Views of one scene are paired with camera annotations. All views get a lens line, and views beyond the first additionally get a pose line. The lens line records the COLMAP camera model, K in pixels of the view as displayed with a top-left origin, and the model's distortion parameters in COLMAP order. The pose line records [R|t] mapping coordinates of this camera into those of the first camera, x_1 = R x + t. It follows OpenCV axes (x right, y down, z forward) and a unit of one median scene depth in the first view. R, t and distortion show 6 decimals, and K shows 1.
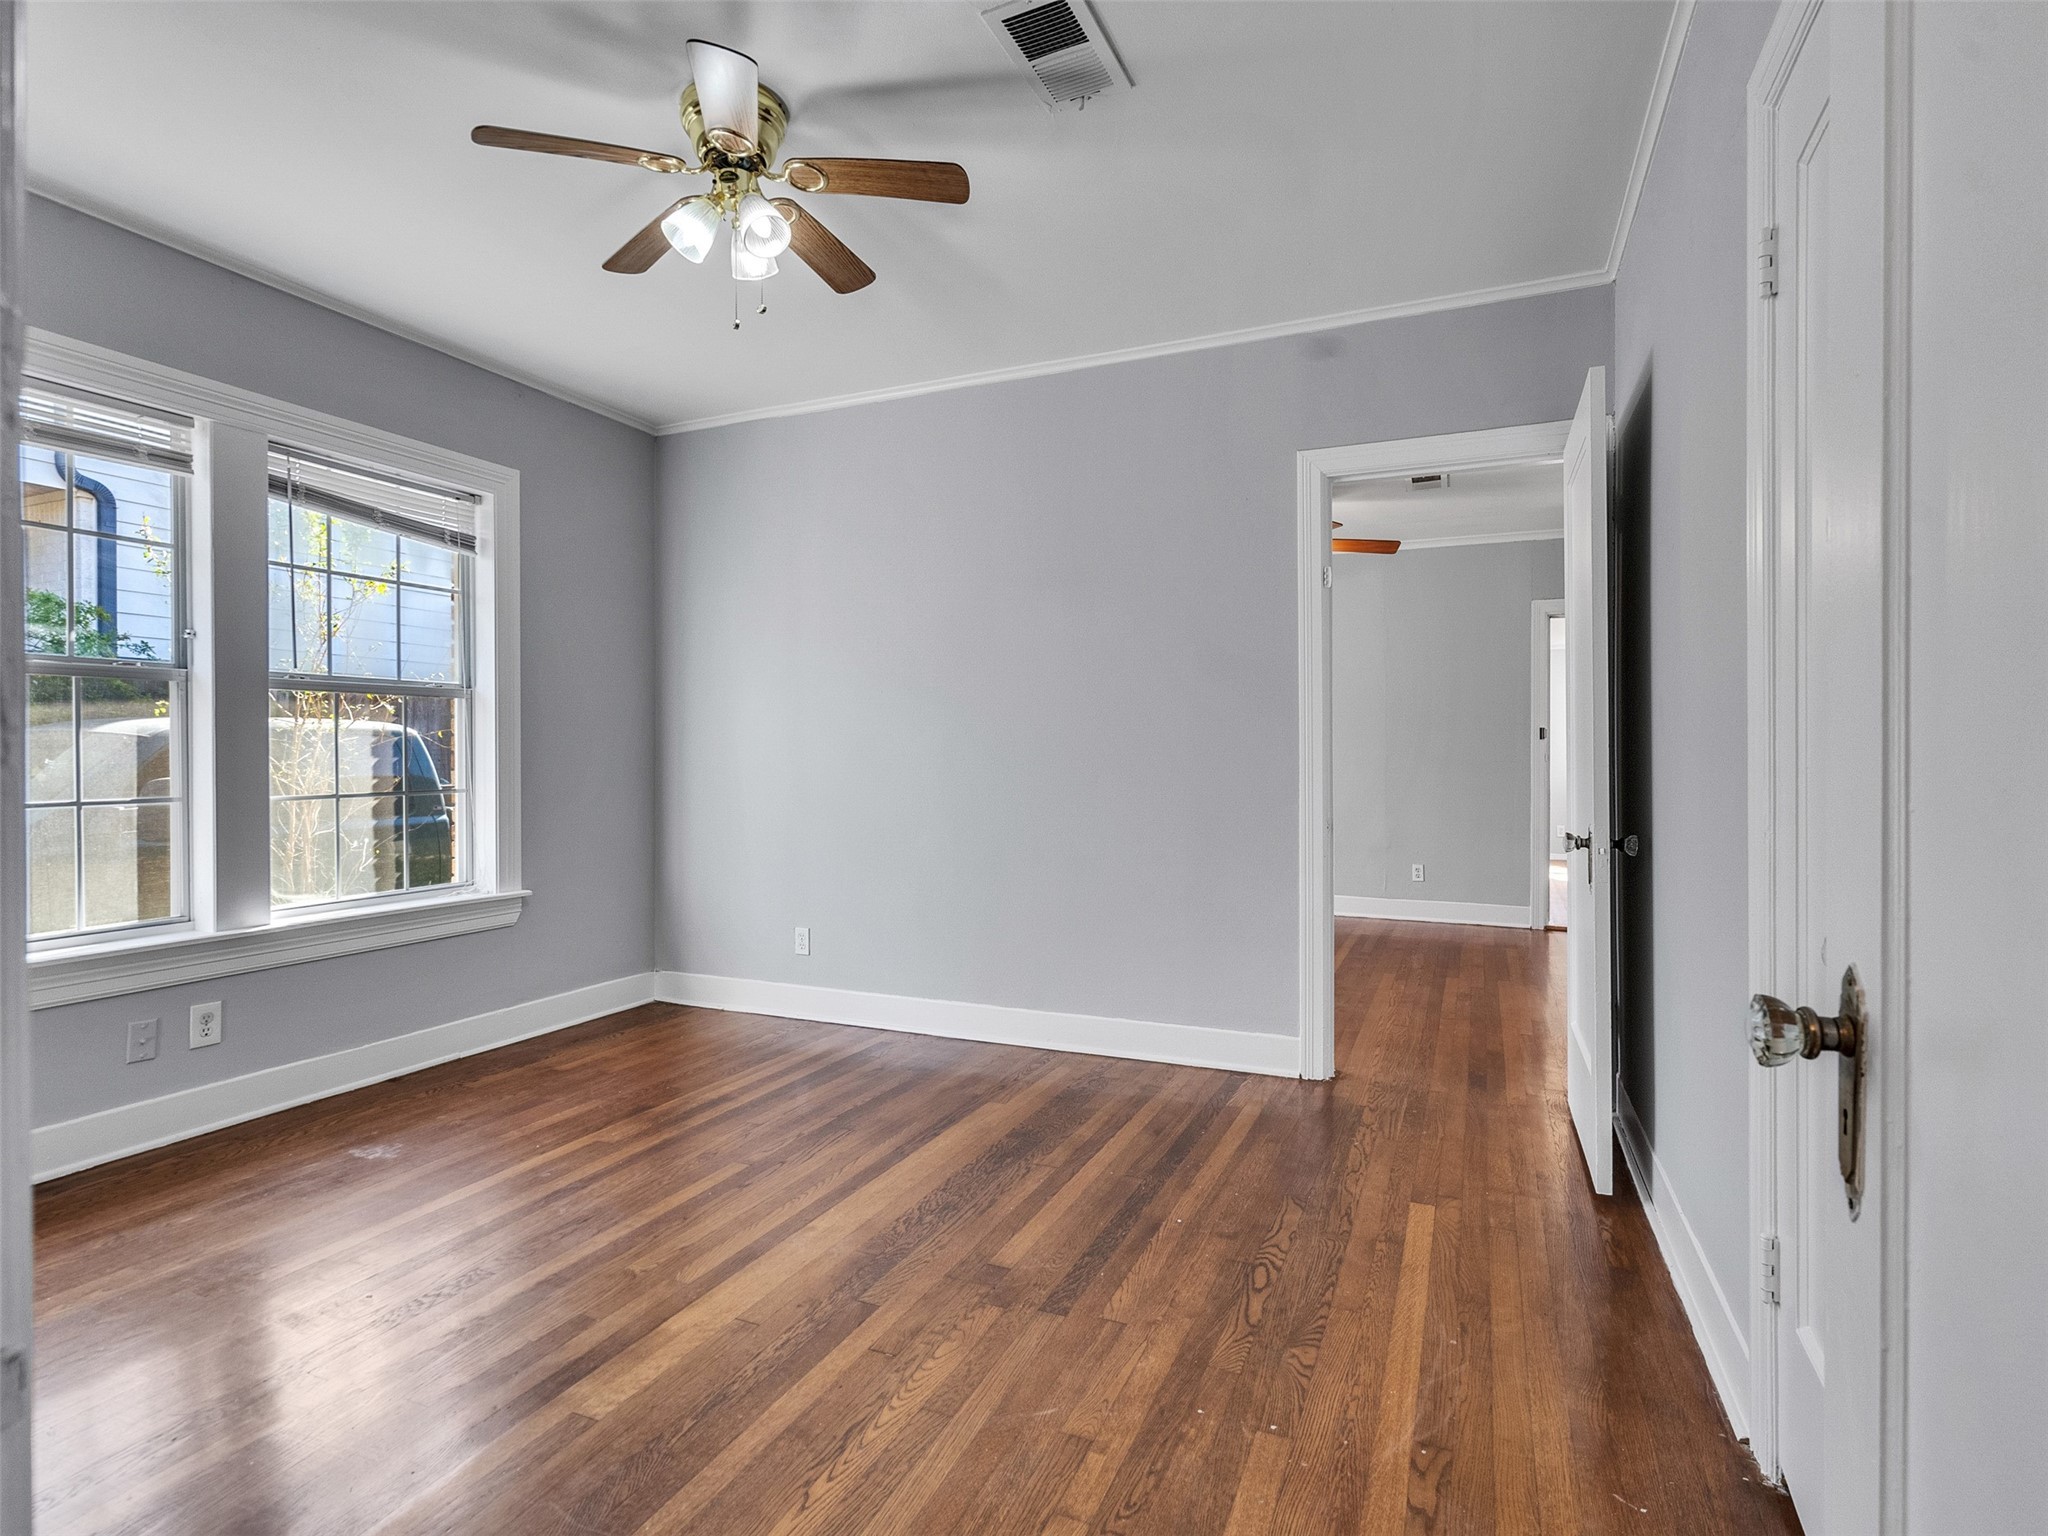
lens RADIAL K [[1044.5, 0, 1006.0], [0, 1044.5, 763.1], [0, 0, 1]] dist [-0.014616, 0.001622]
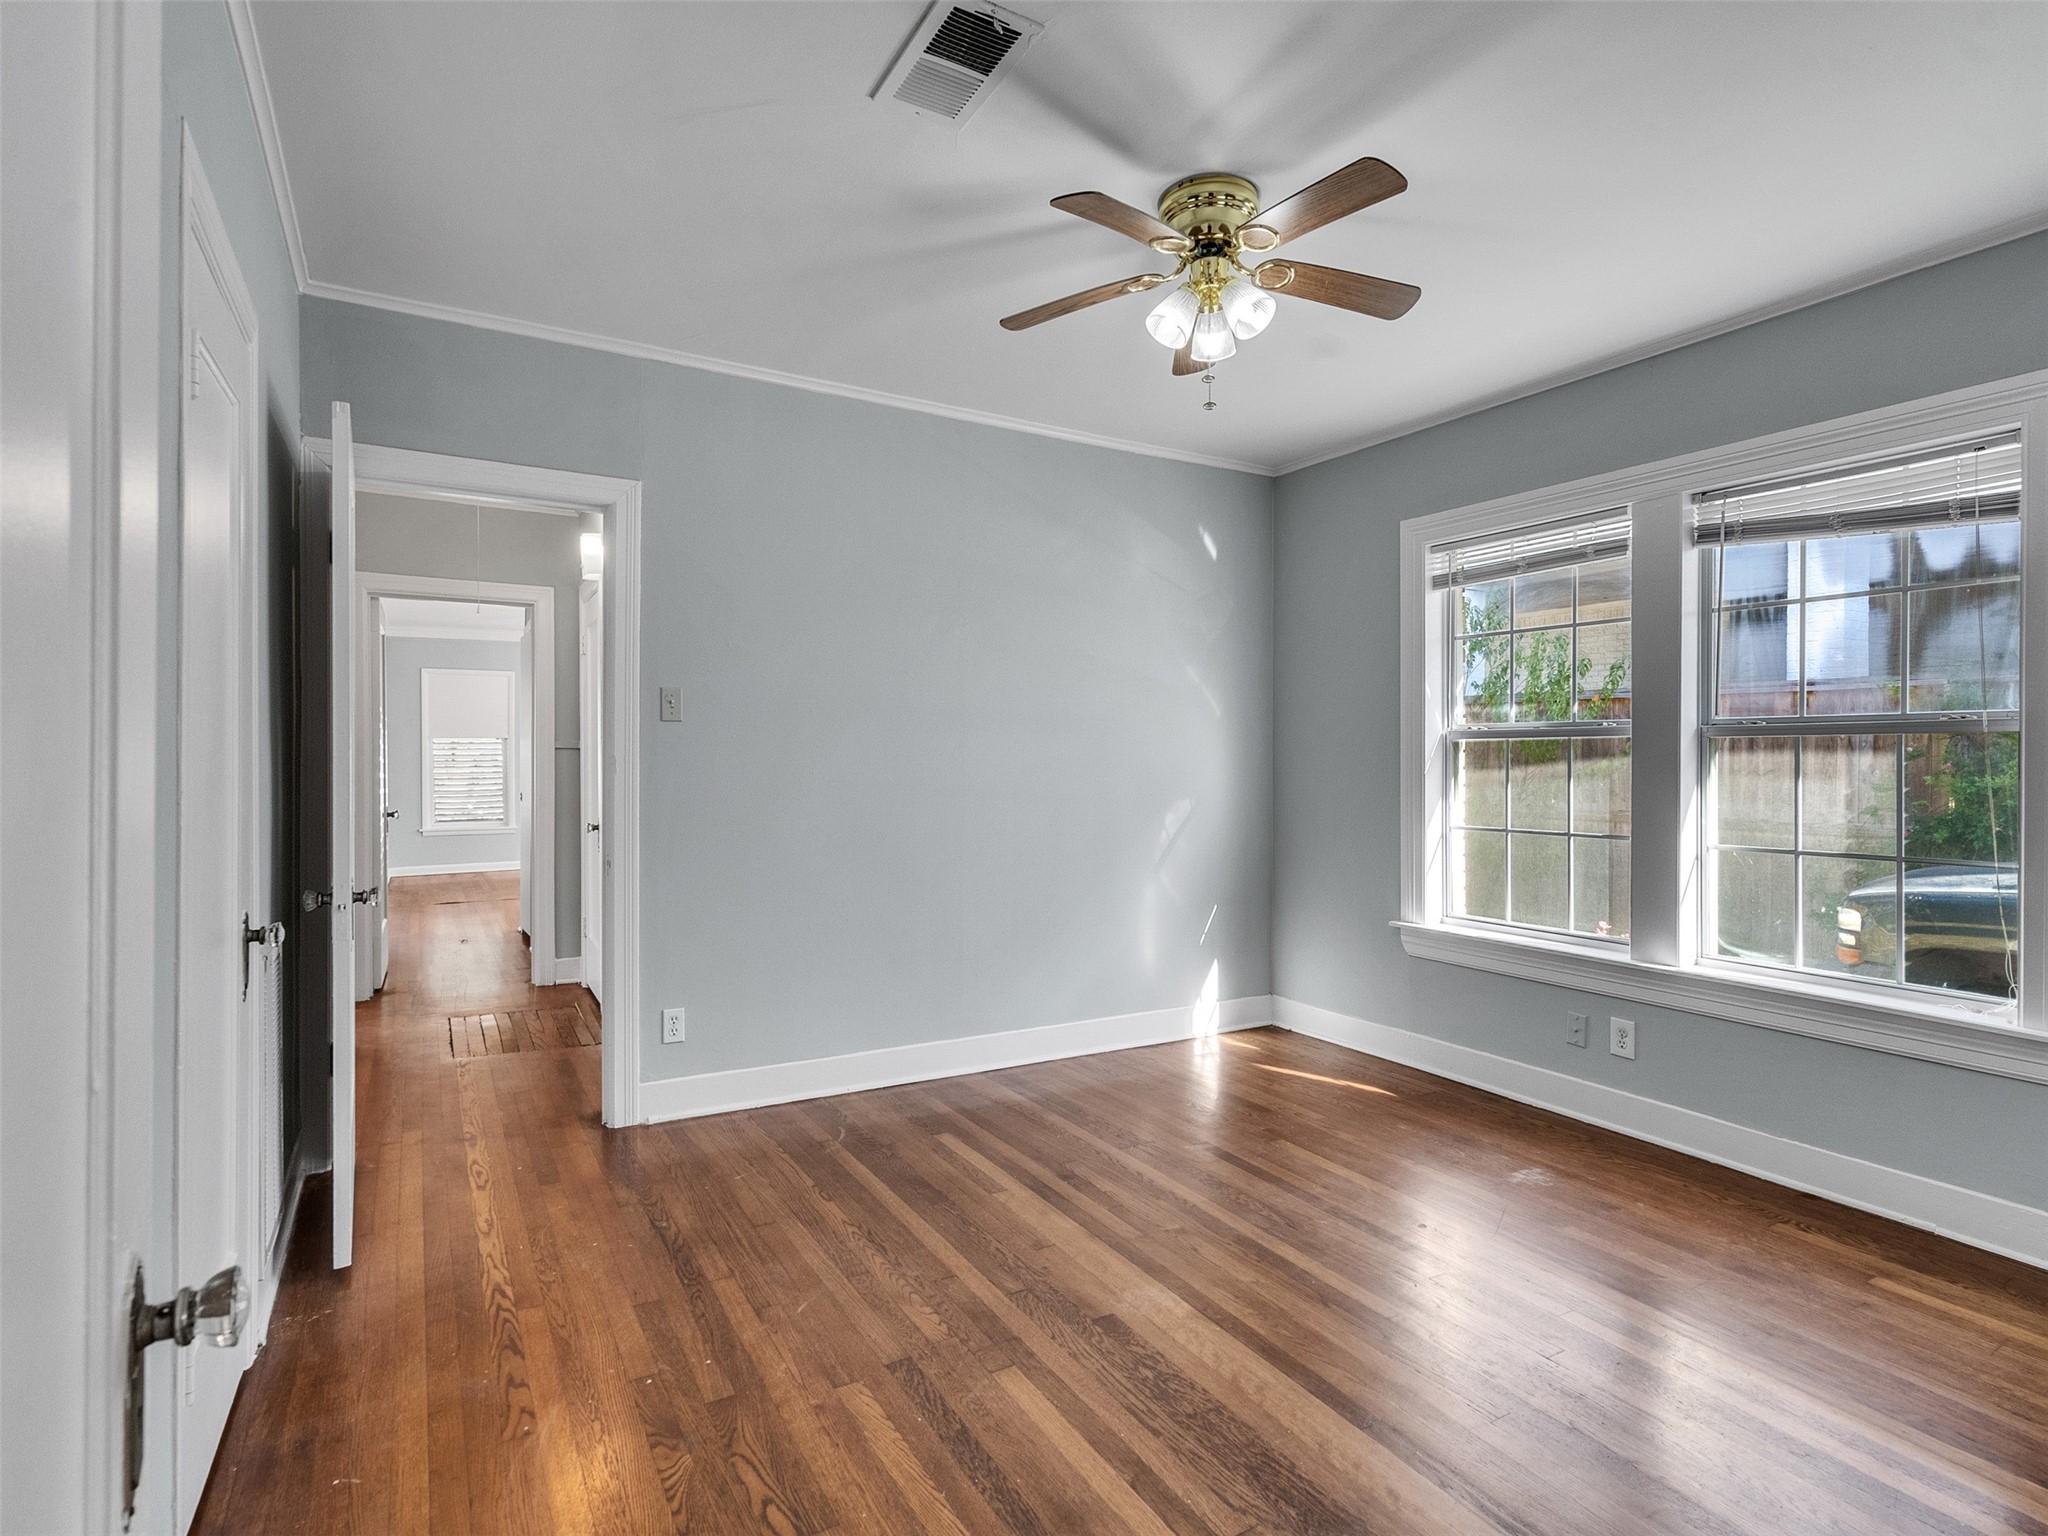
lens RADIAL K [[1044.5, 0, 1006.0], [0, 1044.5, 763.1], [0, 0, 1]] dist [-0.014616, 0.001622]
pose [[-0.593031, 0.005505, -0.805161, 0.607819], [-0.008885, 0.999871, 0.013381, -0.064840], [0.805131, 0.015090, -0.592905, 1.262762]]
